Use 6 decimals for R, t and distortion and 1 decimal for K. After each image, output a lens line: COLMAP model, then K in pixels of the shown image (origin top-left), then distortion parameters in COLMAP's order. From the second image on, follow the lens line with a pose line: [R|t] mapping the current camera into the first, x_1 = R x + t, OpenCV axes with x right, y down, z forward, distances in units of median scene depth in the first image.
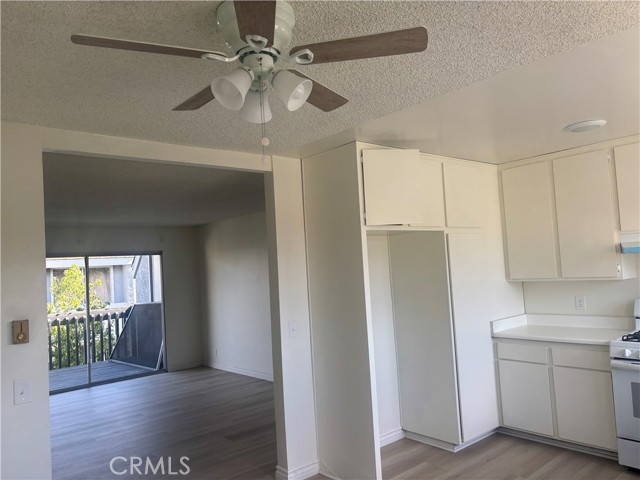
lens RADIAL K [[484.7, 0, 325.2], [0, 484.7, 242.5], [0, 0, 1]] dist [0.002298, 0.002193]
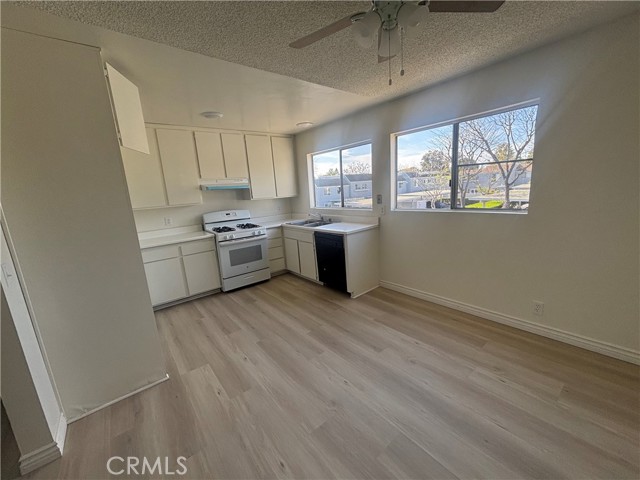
lens RADIAL K [[258.0, 0, 321.4], [0, 258.0, 240.9], [0, 0, 1]] dist [0.002849, 0.000222]
pose [[0.026427, -0.150543, 0.988250, -0.400517], [0.006676, 0.988600, 0.150417, 0.066445], [-0.999628, 0.002622, 0.027131, 0.483235]]
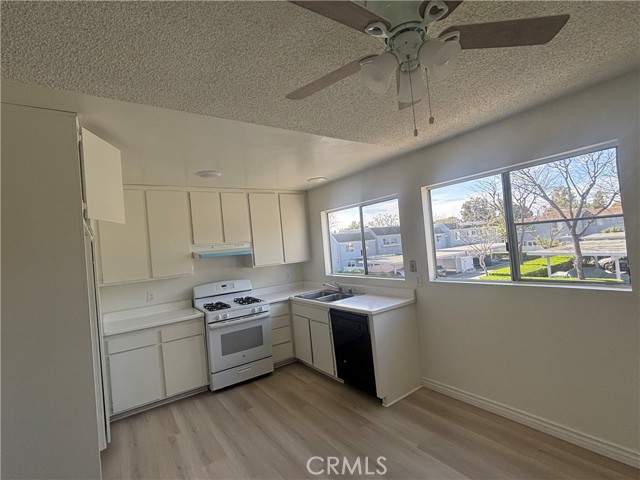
lens RADIAL K [[307.3, 0, 320.0], [0, 307.3, 240.0], [0, 0, 1]] dist [0.002379, -0.000570]
pose [[0.103374, 0.060643, 0.992792, -0.336785], [0.026681, 0.997611, -0.063716, 0.035595], [-0.994285, 0.033076, 0.101509, 0.468561]]
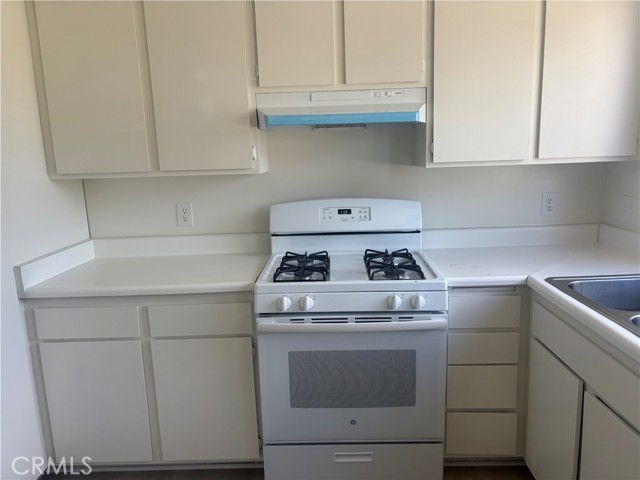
lens RADIAL K [[484.7, 0, 325.2], [0, 484.7, 242.5], [0, 0, 1]] dist [0.002298, 0.002193]
pose [[0.656166, -0.100631, 0.747876, 0.209053], [-0.045329, 0.984023, 0.172175, 0.052194], [-0.753254, -0.146876, 0.641121, 0.530690]]
